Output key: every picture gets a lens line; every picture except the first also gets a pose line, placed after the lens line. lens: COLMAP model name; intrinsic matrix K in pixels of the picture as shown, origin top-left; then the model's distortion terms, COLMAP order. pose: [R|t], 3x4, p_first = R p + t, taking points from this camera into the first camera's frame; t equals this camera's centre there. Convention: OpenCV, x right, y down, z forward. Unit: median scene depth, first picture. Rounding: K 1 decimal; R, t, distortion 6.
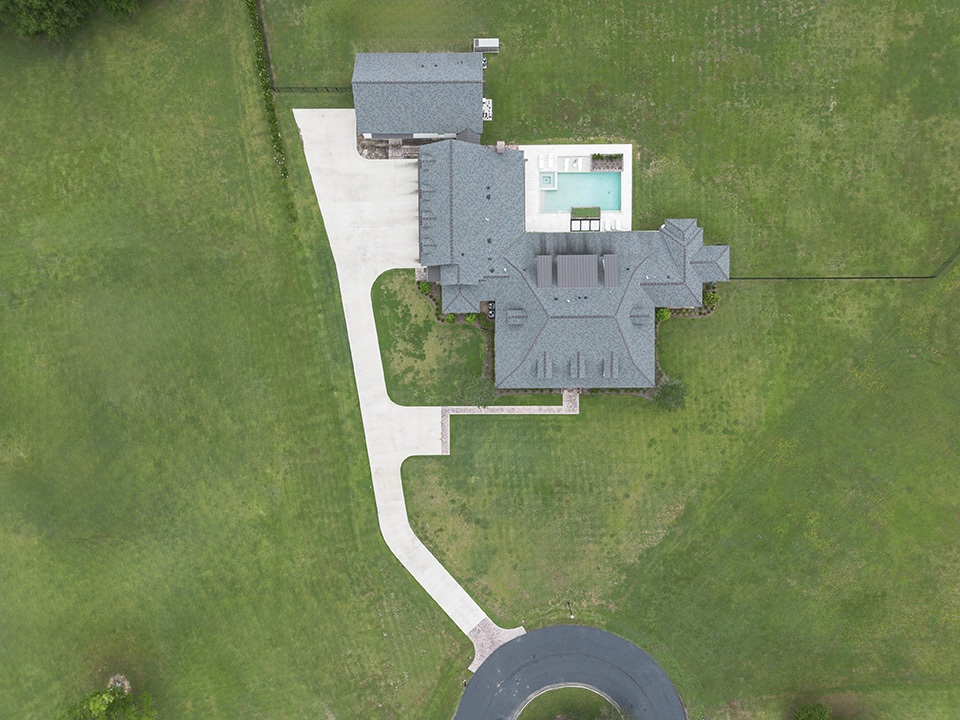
lens RADIAL K [[697.2, 0, 481.0], [0, 697.2, 357.1], [0, 0, 1]] dist [0.071671, -0.065288]
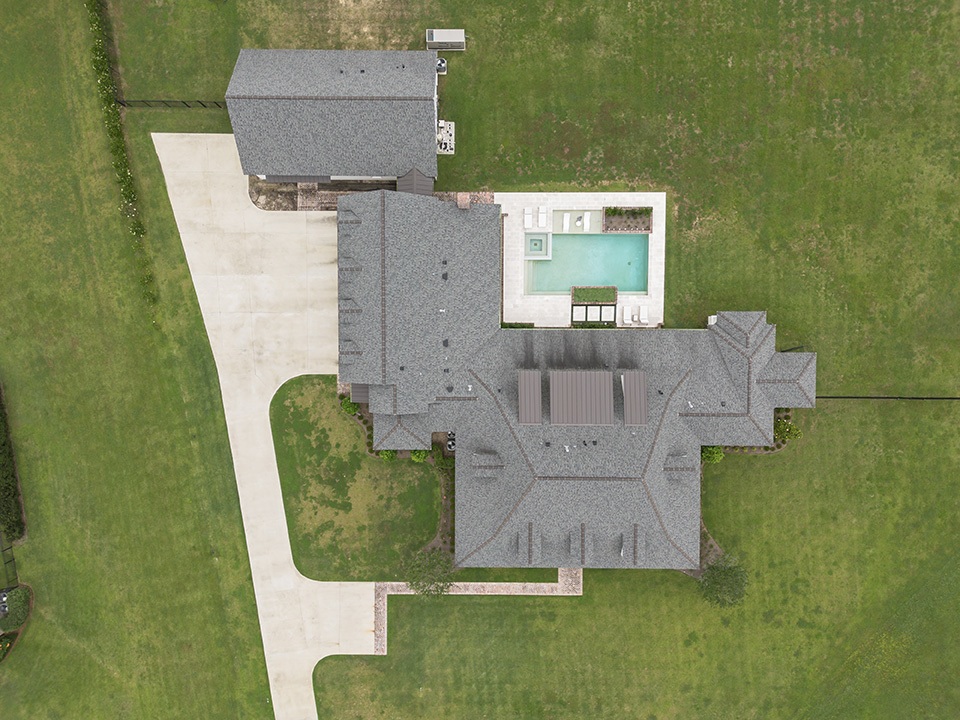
lens RADIAL K [[697.2, 0, 478.0], [0, 697.2, 358.1], [0, 0, 1]] dist [0.071671, -0.065288]
pose [[0.999961, 0.008825, -0.000381, 0.039914], [-0.008819, 0.999846, 0.015173, -0.154323], [0.000515, -0.015169, 0.999885, 0.335253]]
